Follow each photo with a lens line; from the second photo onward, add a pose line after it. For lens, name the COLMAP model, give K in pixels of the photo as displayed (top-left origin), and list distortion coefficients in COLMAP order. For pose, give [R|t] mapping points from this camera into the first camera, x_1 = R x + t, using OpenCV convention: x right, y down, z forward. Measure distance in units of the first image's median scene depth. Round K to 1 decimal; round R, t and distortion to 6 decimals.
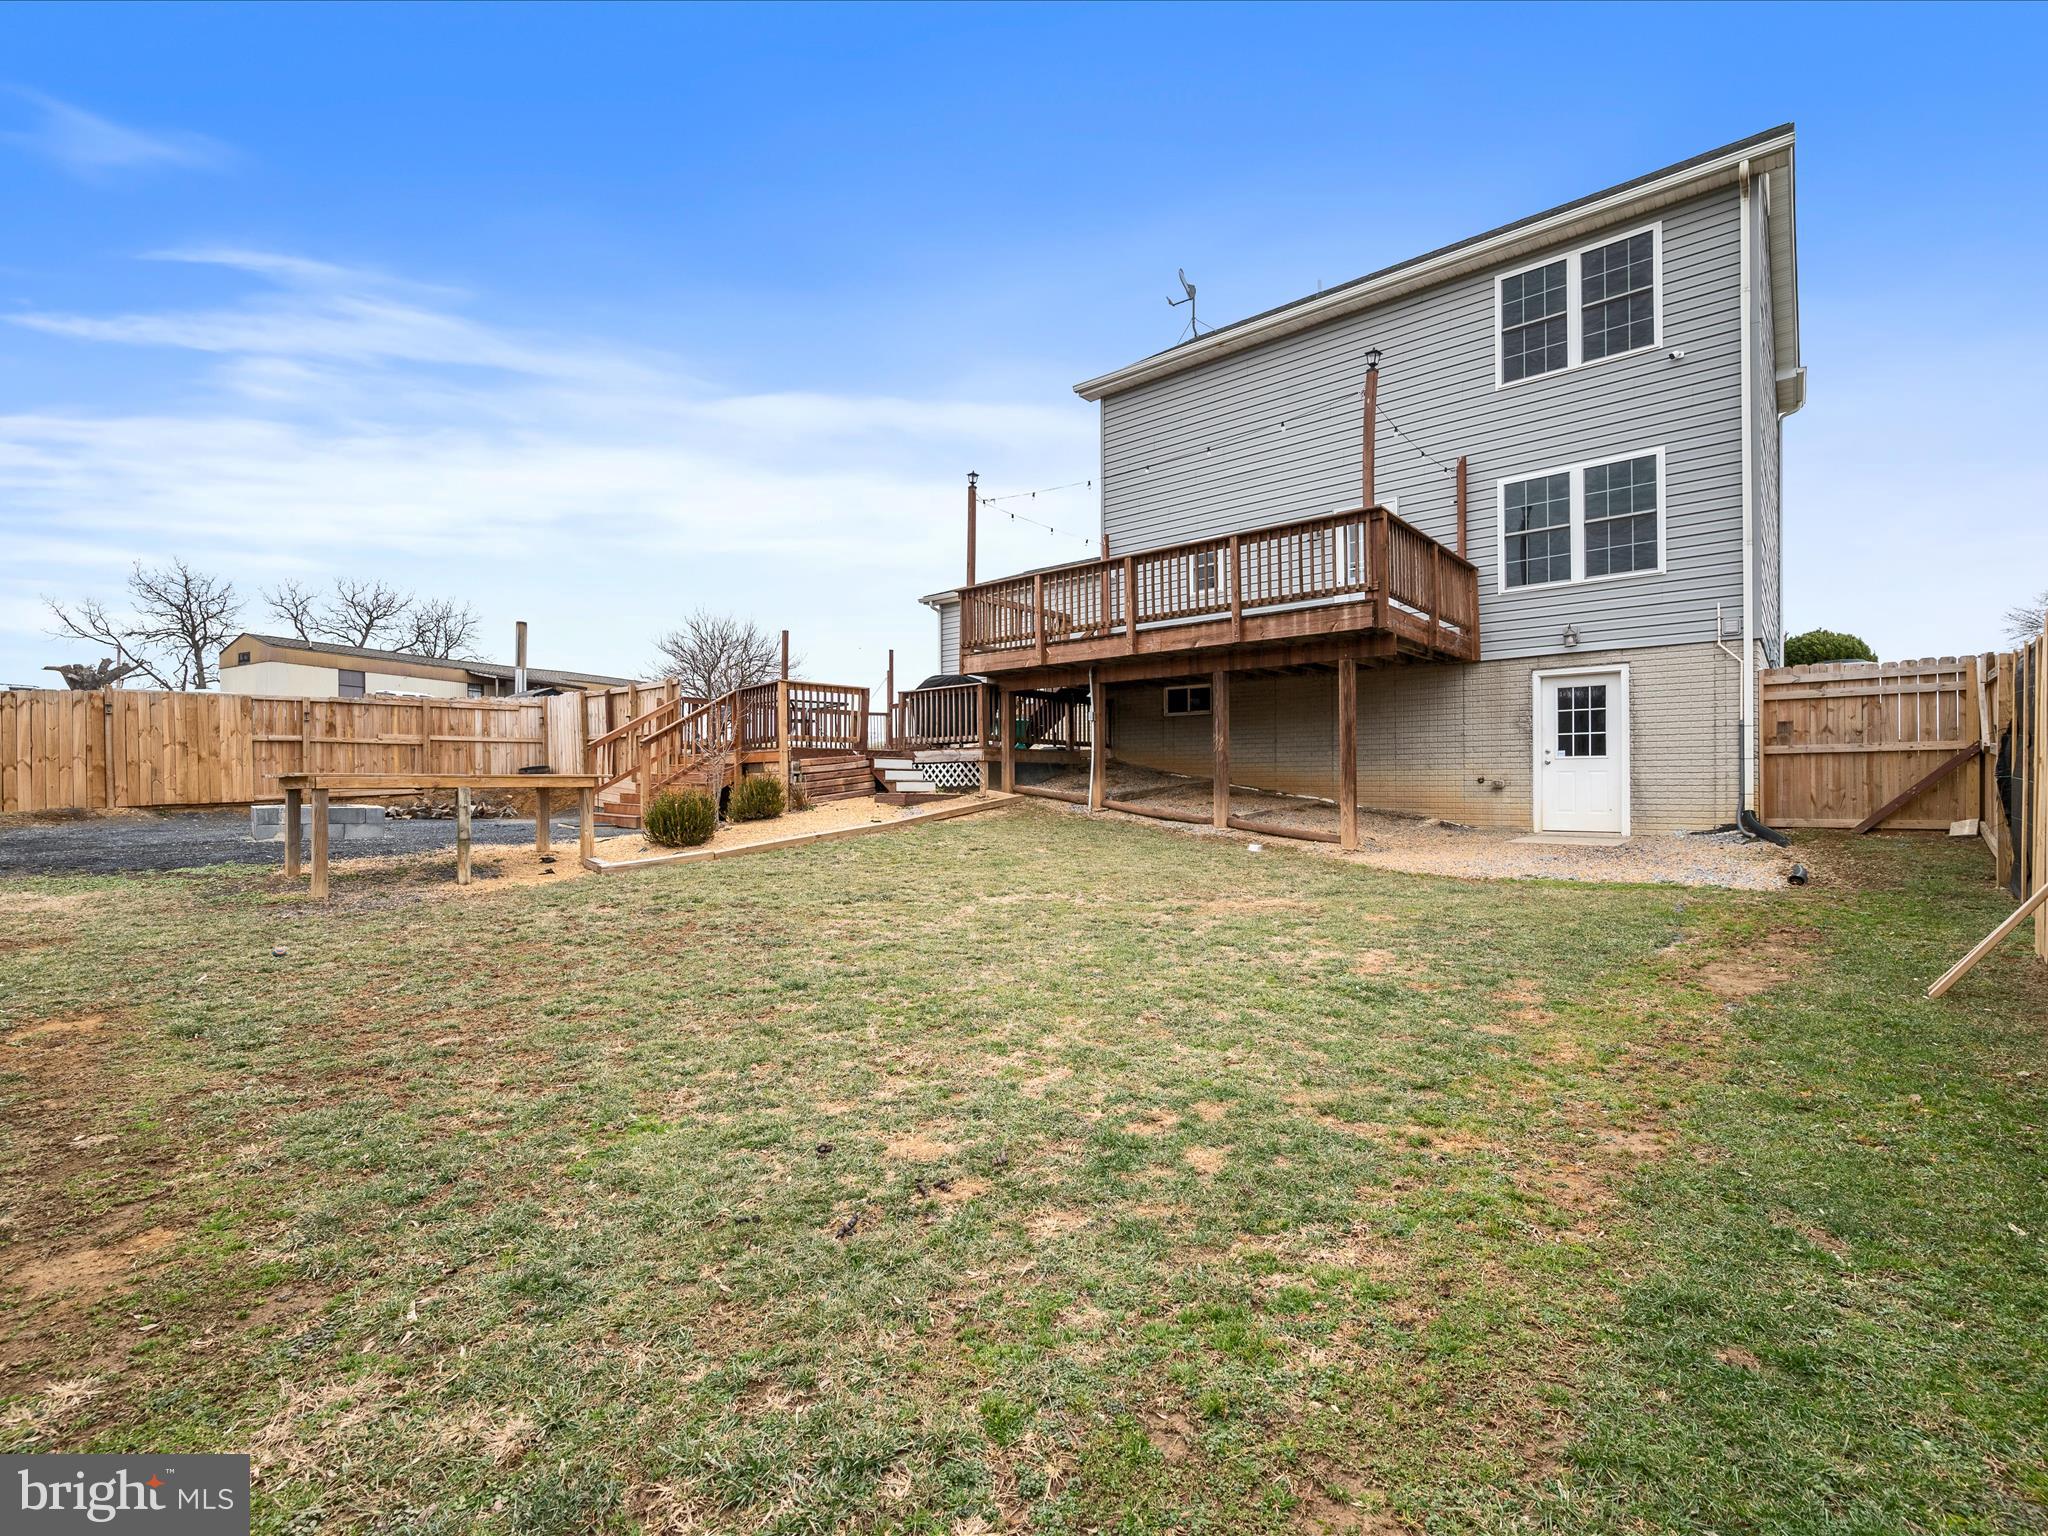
lens RADIAL K [[931.9, 0, 1036.4], [0, 931.9, 773.8], [0, 0, 1]] dist [-0.001458, -0.000551]
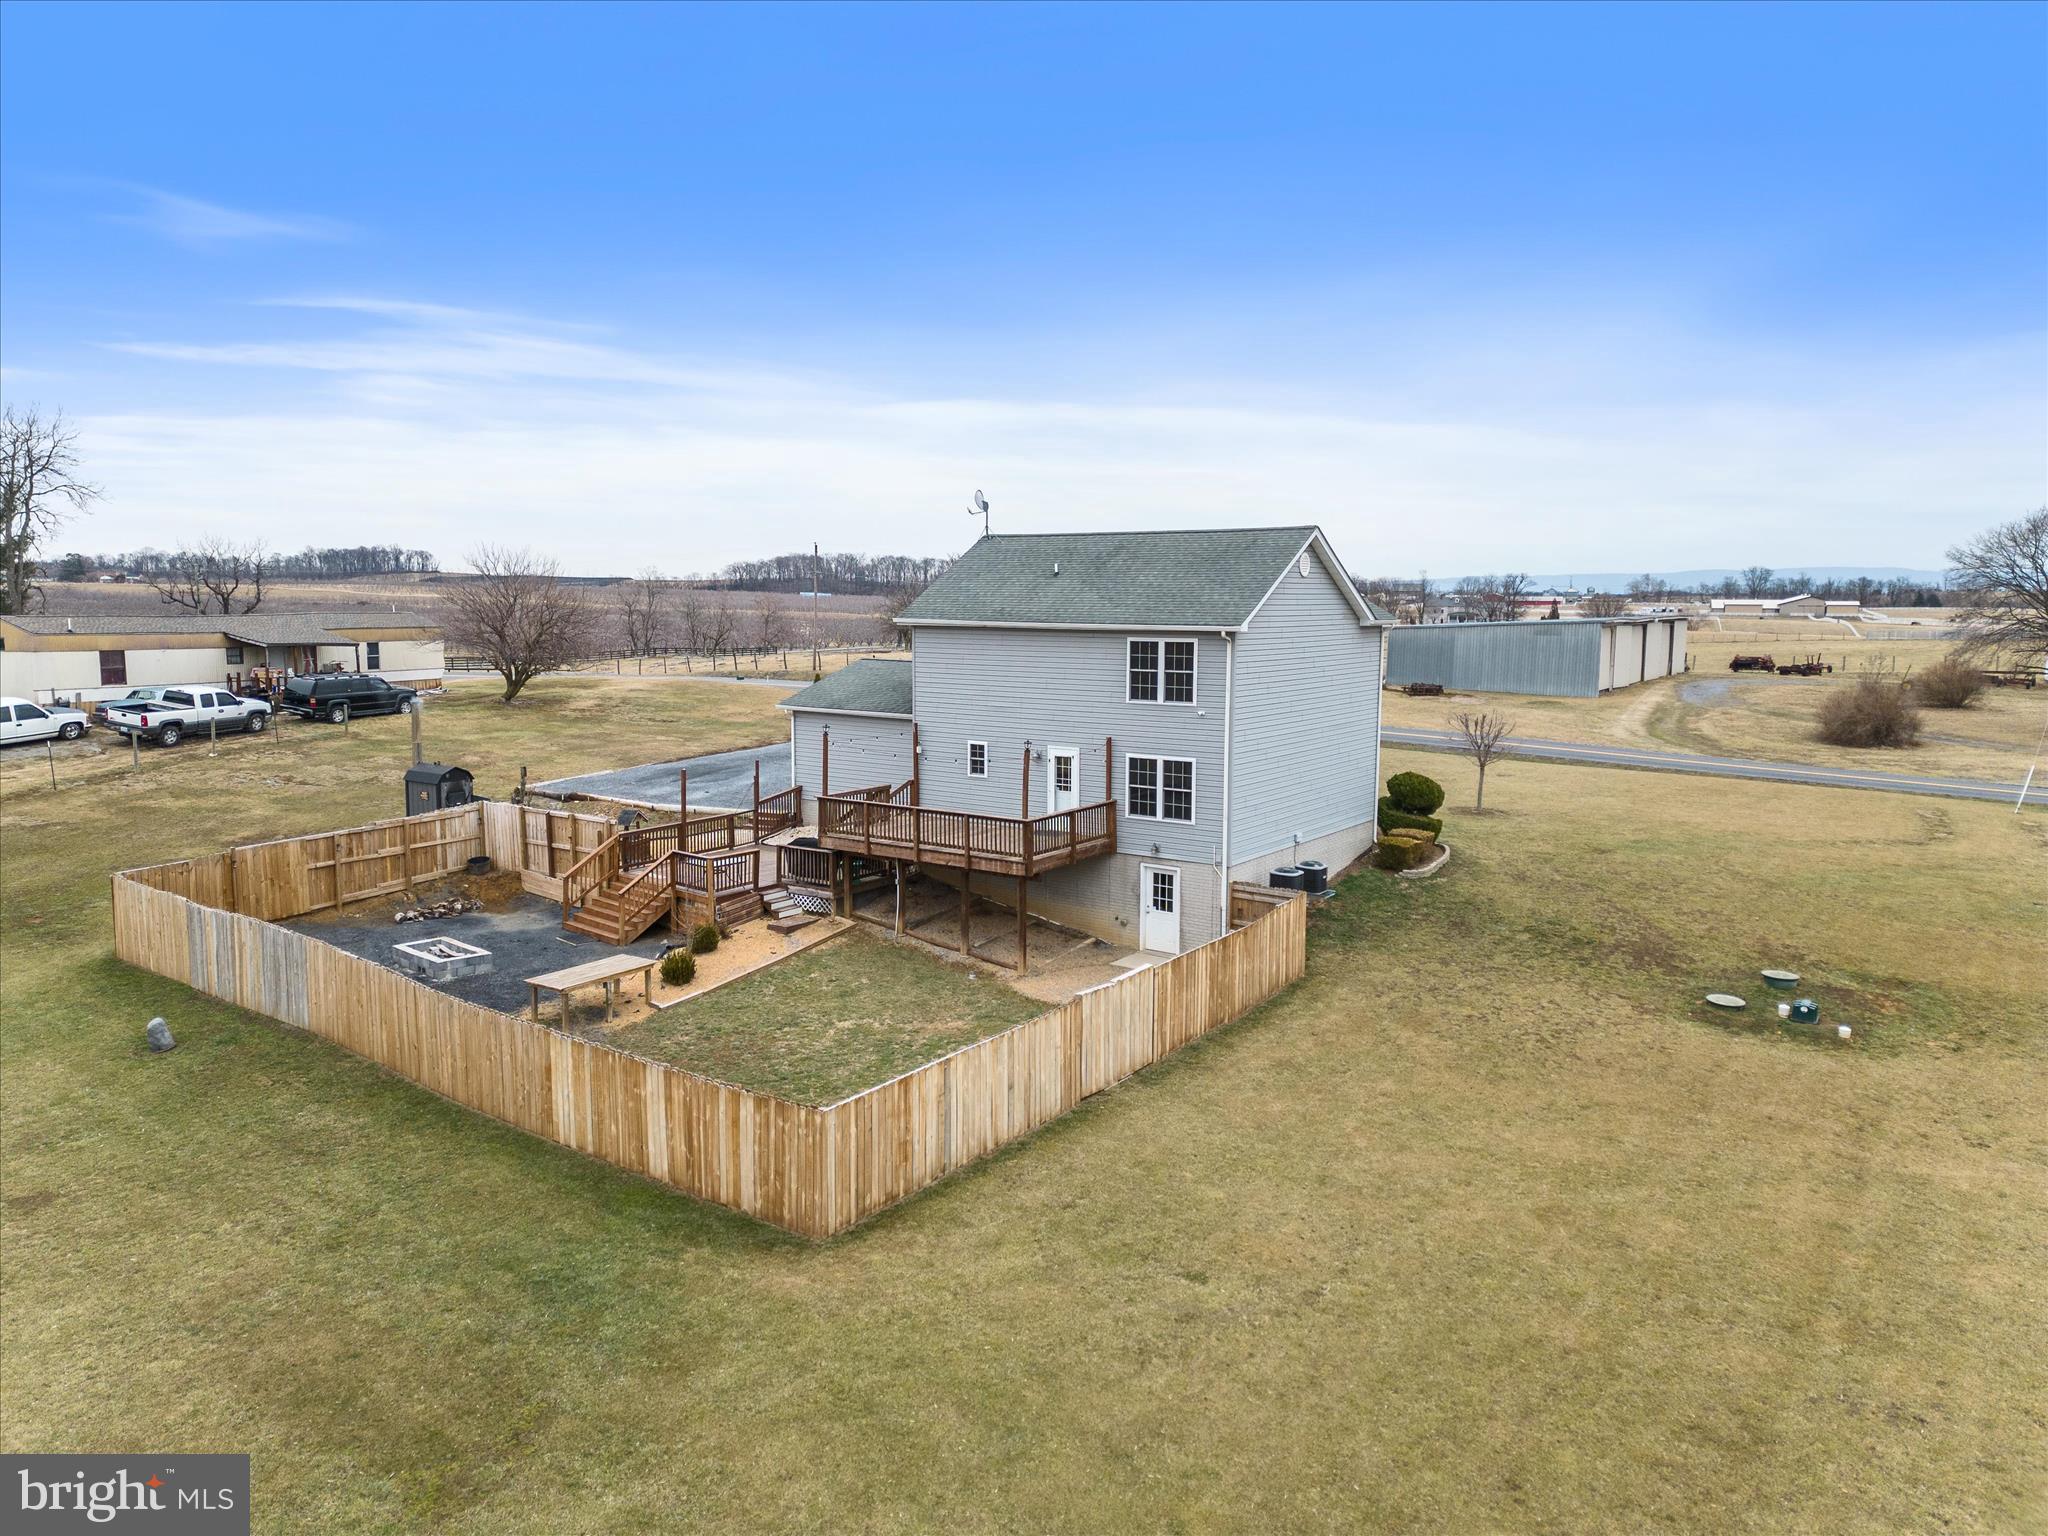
lens RADIAL K [[1461.3, 0, 1034.4], [0, 1461.3, 753.0], [0, 0, 1]] dist [0.072848, -0.028475]
pose [[0.995730, -0.002035, 0.092290, 0.068750], [-0.008910, 0.992971, 0.118026, -0.675717], [-0.091881, -0.118344, 0.988713, -1.817698]]
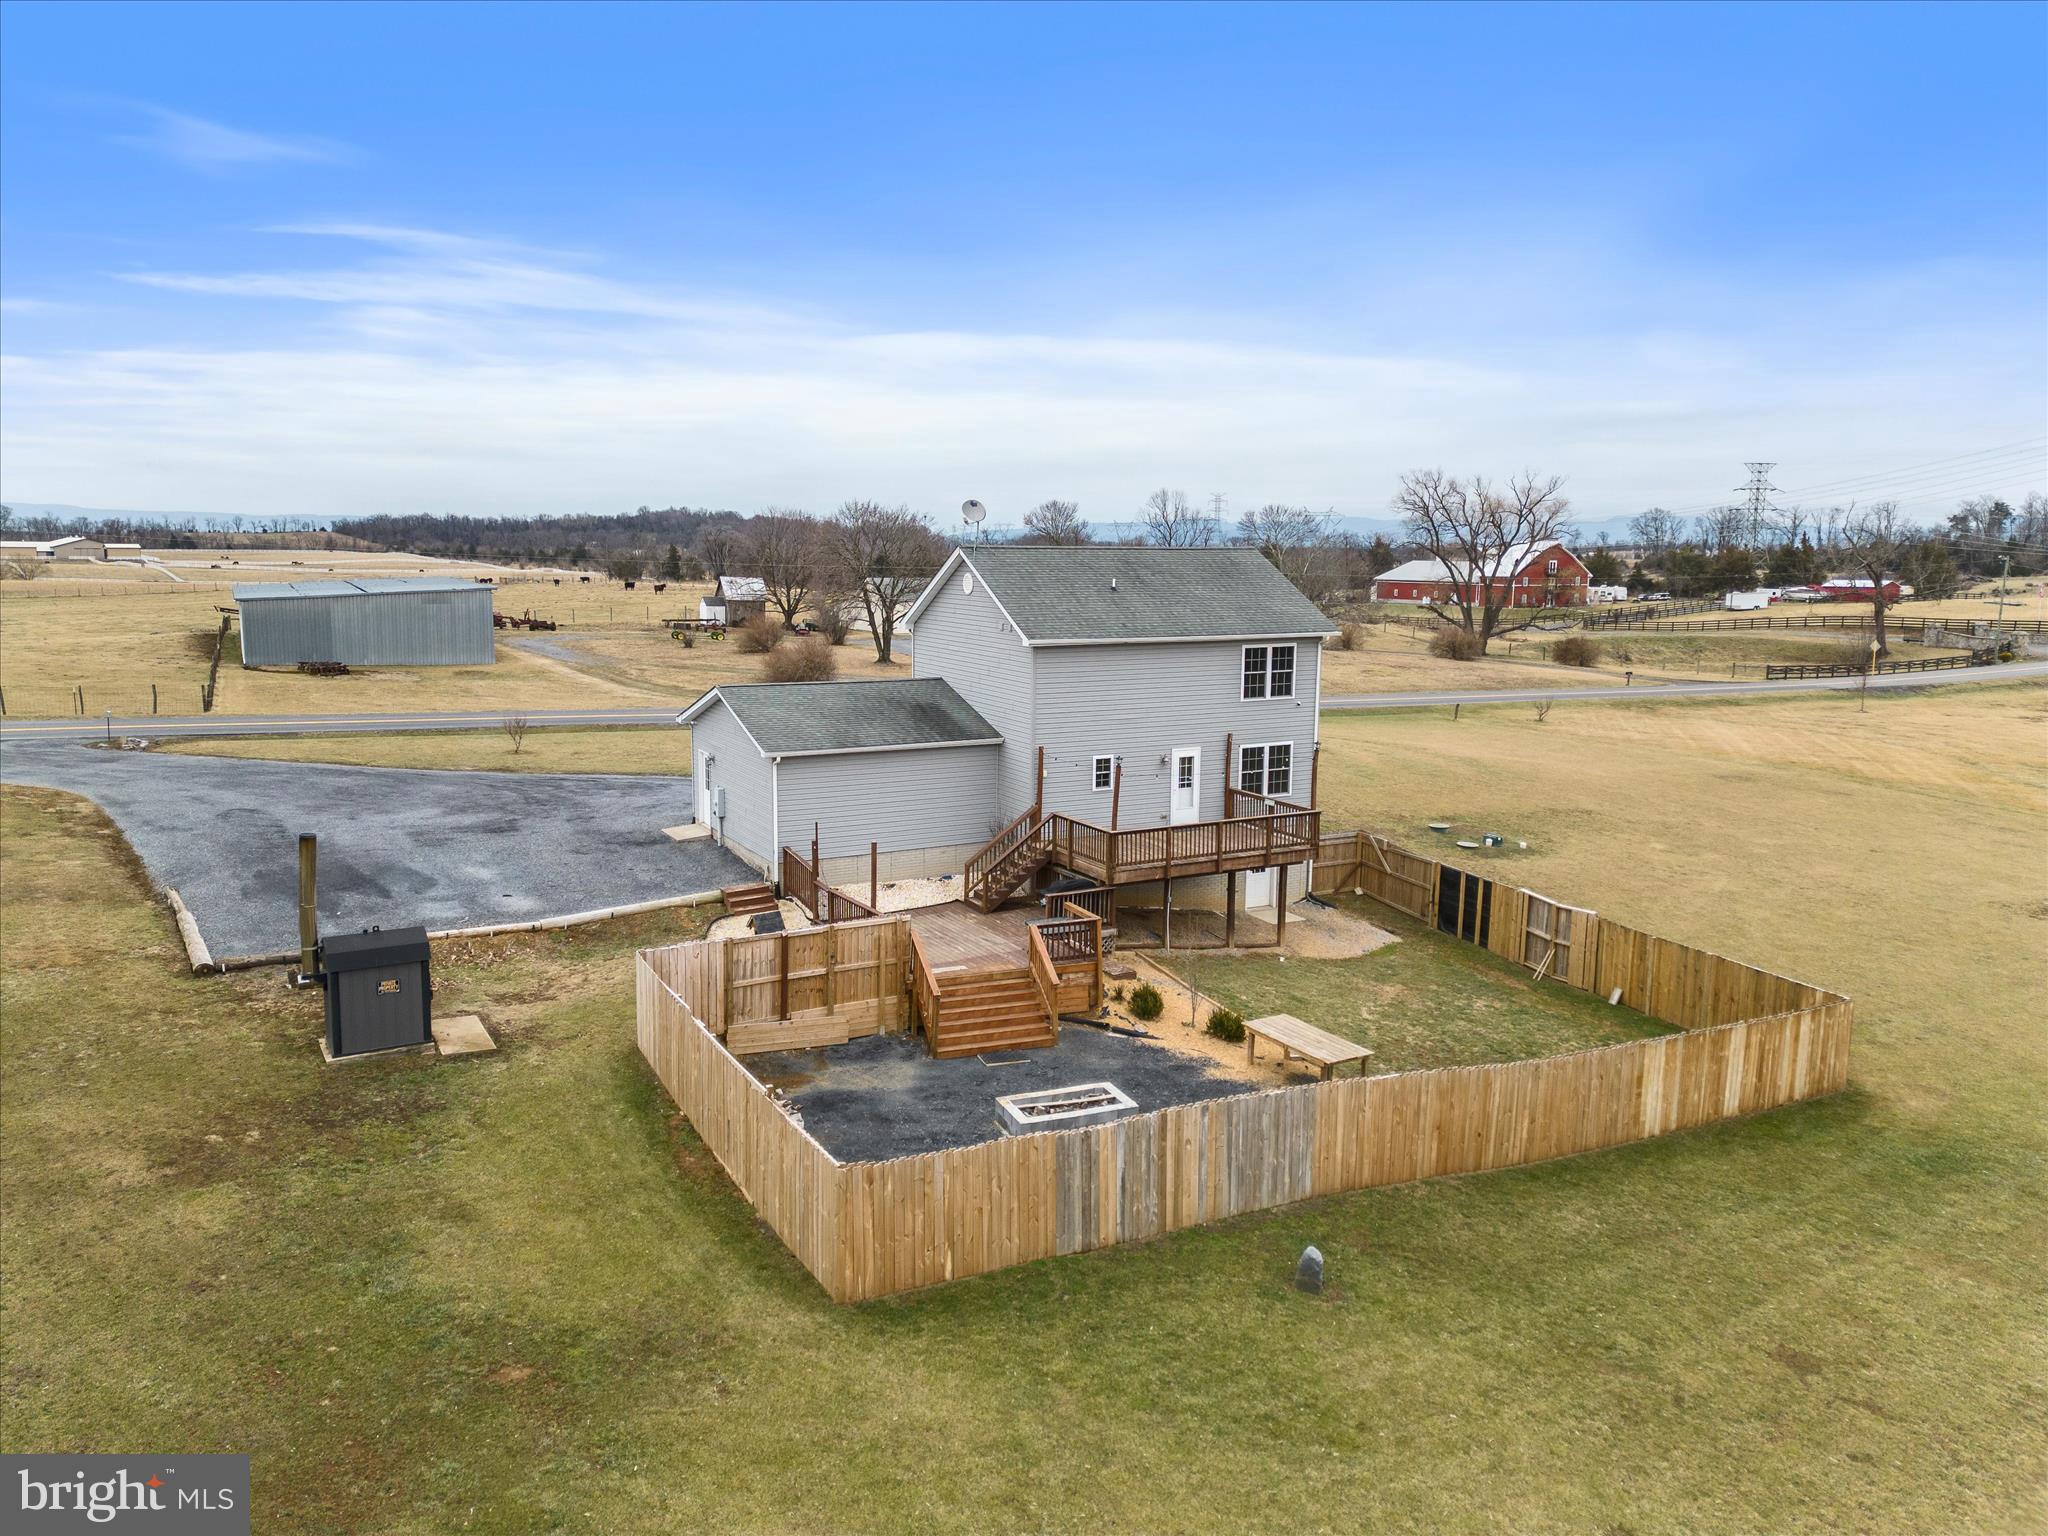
lens RADIAL K [[1461.3, 0, 1010.9], [0, 1461.3, 764.2], [0, 0, 1]] dist [0.072848, -0.028475]
pose [[0.330552, -0.135307, 0.934038, -2.815574], [-0.019927, 0.988448, 0.150241, -0.786192], [-0.943577, -0.068275, 0.324037, 0.452384]]
